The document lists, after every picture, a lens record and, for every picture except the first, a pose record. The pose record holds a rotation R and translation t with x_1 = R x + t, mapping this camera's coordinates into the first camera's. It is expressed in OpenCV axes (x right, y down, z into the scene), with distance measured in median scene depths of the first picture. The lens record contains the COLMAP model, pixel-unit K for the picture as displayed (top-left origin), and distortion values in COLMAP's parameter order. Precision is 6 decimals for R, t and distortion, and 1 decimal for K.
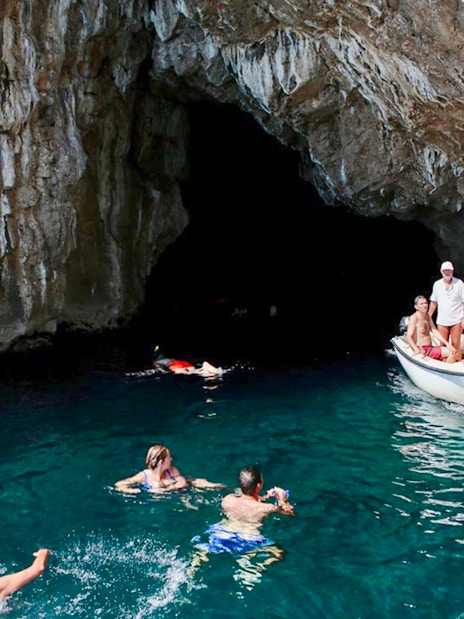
lens RADIAL K [[743.0, 0, 232.0], [0, 743.0, 309.5], [0, 0, 1]] dist [-0.099561, -0.033173]
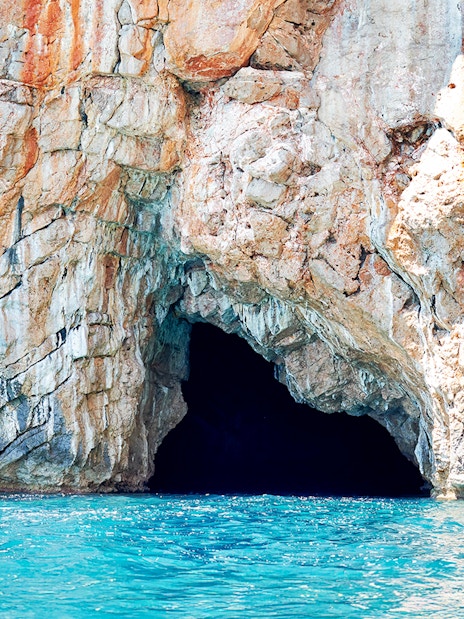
lens RADIAL K [[743.0, 0, 232.0], [0, 743.0, 309.5], [0, 0, 1]] dist [-0.099561, -0.033173]
pose [[0.998577, 0.037155, 0.038251, -0.077347], [-0.026280, 0.967040, -0.253264, 0.064525], [-0.046401, 0.251899, 0.966641, -0.560085]]
